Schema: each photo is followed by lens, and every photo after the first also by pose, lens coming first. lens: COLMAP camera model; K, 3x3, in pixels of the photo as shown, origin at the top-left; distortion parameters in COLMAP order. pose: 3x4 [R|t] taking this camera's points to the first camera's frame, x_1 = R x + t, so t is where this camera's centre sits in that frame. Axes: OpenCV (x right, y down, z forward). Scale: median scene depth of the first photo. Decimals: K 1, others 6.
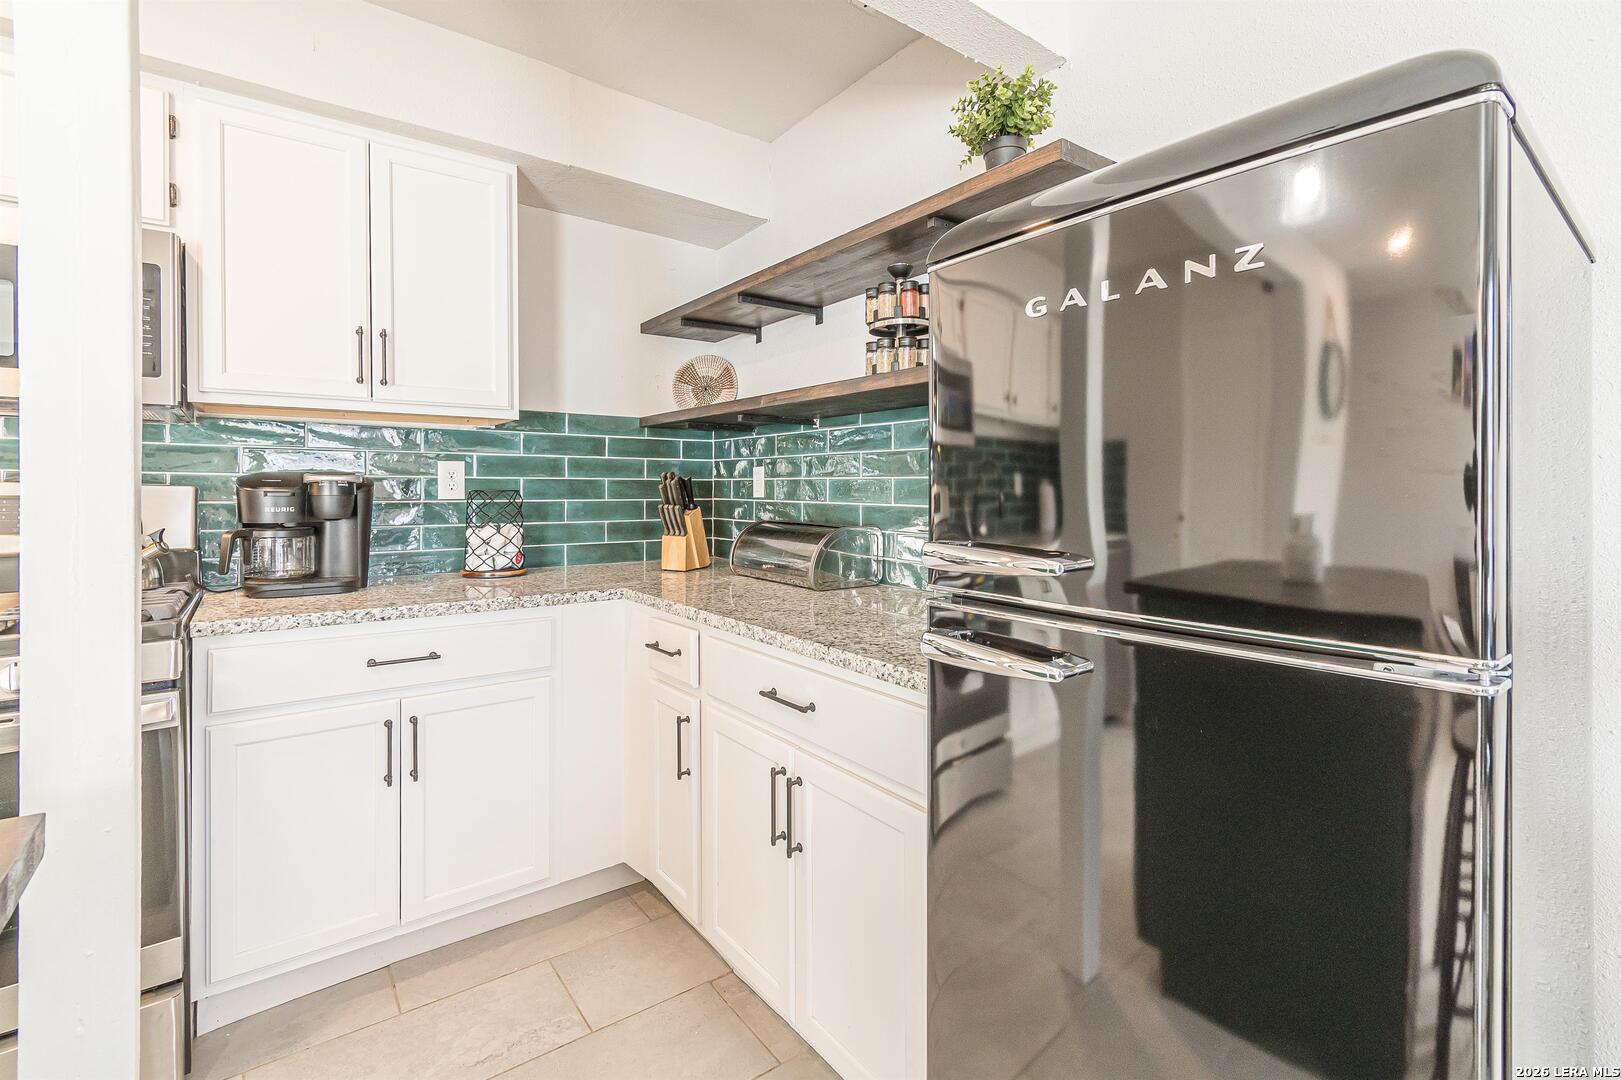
lens RADIAL K [[729.6, 0, 796.4], [0, 729.6, 490.5], [0, 0, 1]] dist [0.002304, -0.001902]
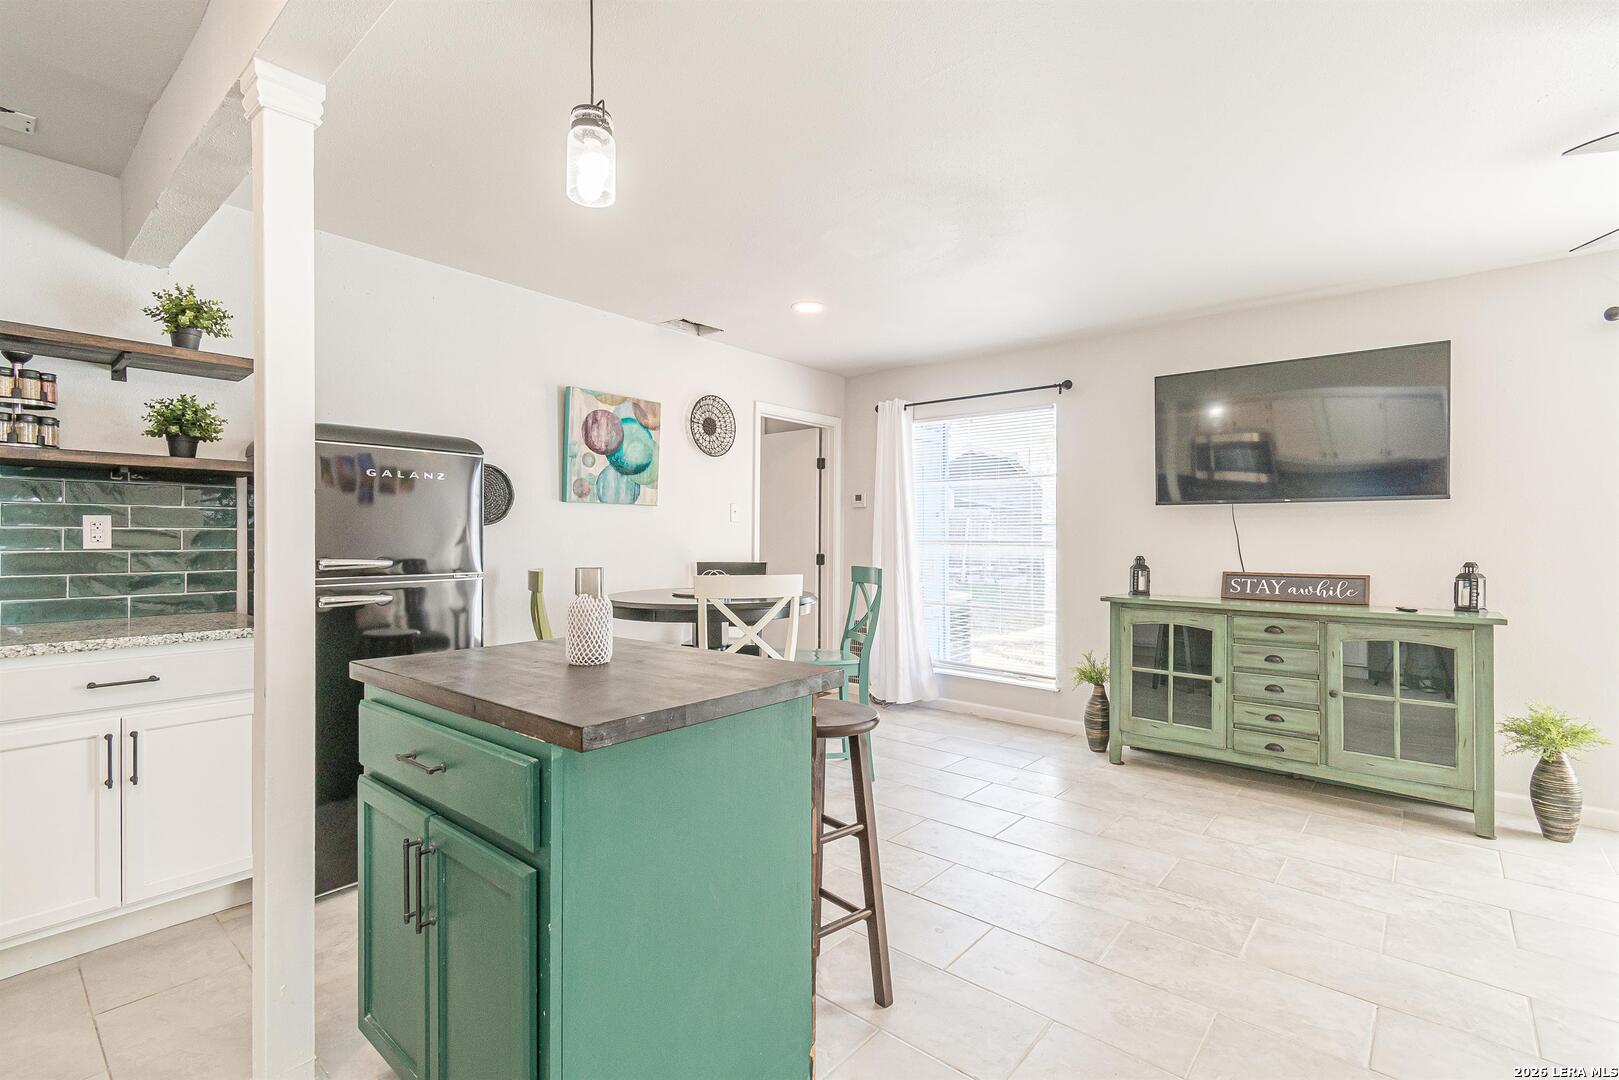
lens RADIAL K [[728.7, 0, 807.2], [0, 728.7, 530.7], [0, 0, 1]] dist [0.002304, -0.001902]
pose [[-0.241316, 0.007090, 0.970421, -1.252903], [0.002748, 0.999974, -0.006622, -0.000866], [-0.970443, 0.001068, -0.241329, 0.018570]]
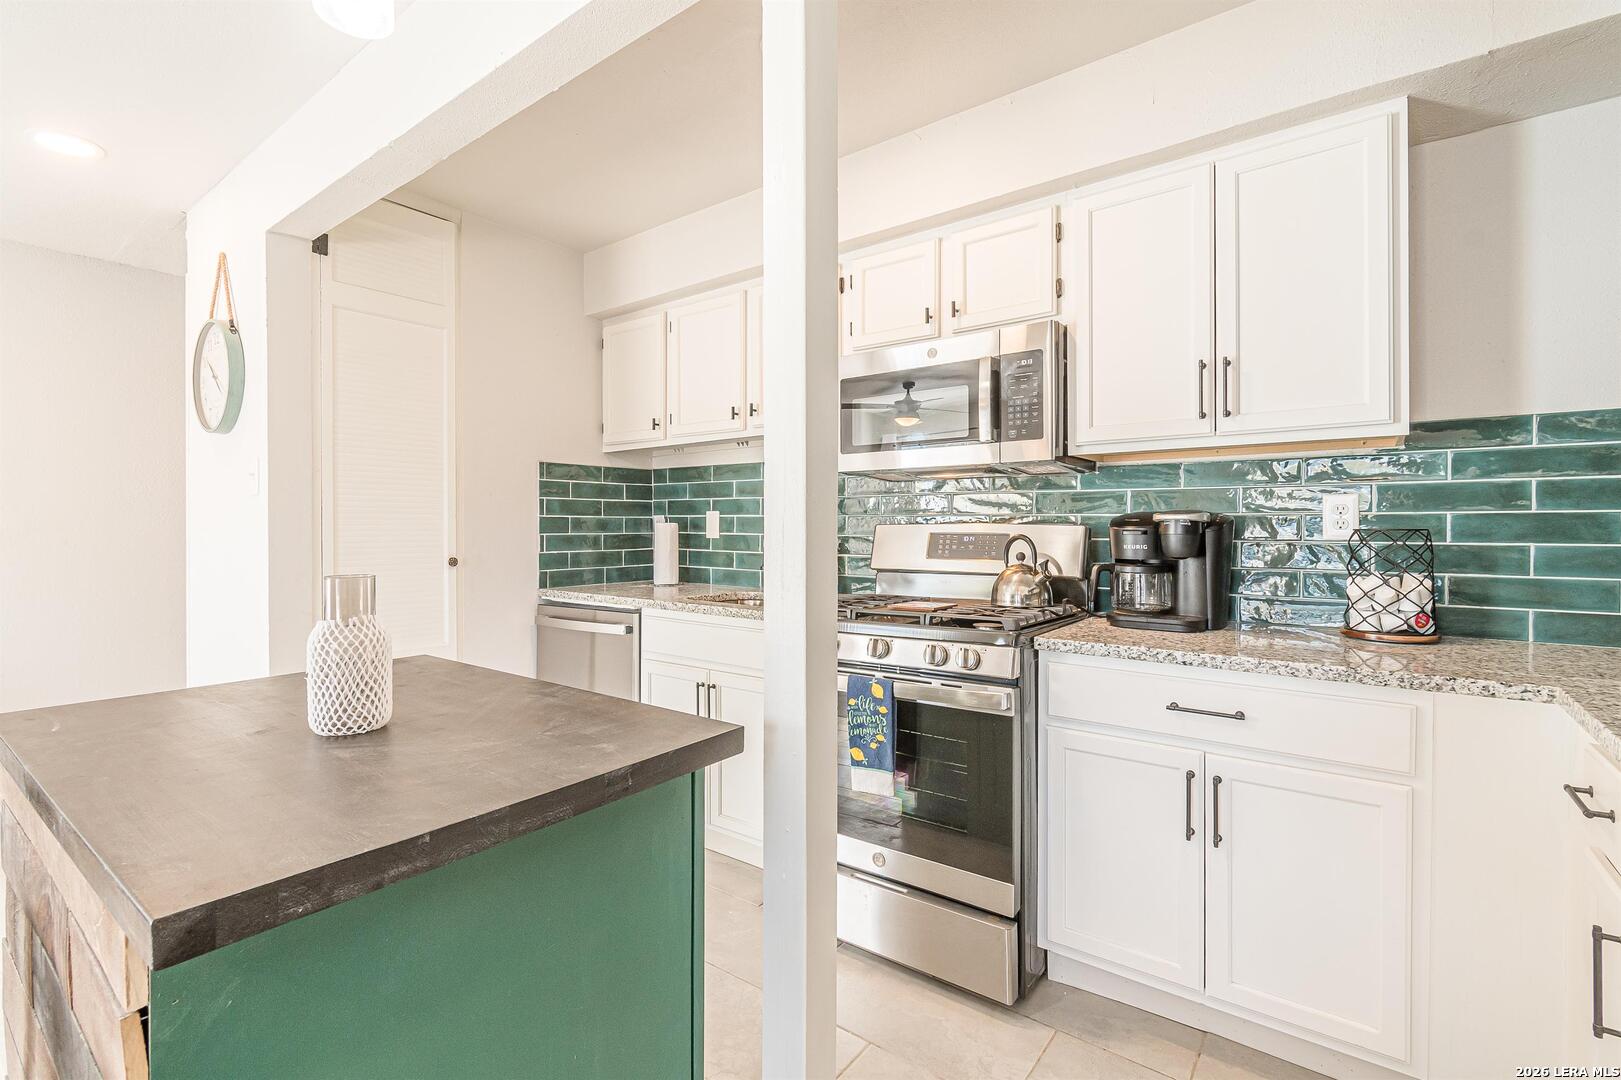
lens RADIAL K [[729.6, 0, 815.6], [0, 729.6, 535.3], [0, 0, 1]] dist [0.002304, -0.001902]
pose [[0.284355, 0.007823, -0.958687, 0.182000], [-0.002192, 0.999969, 0.007509, 0.001851], [0.958717, -0.000033, 0.284363, 0.226406]]
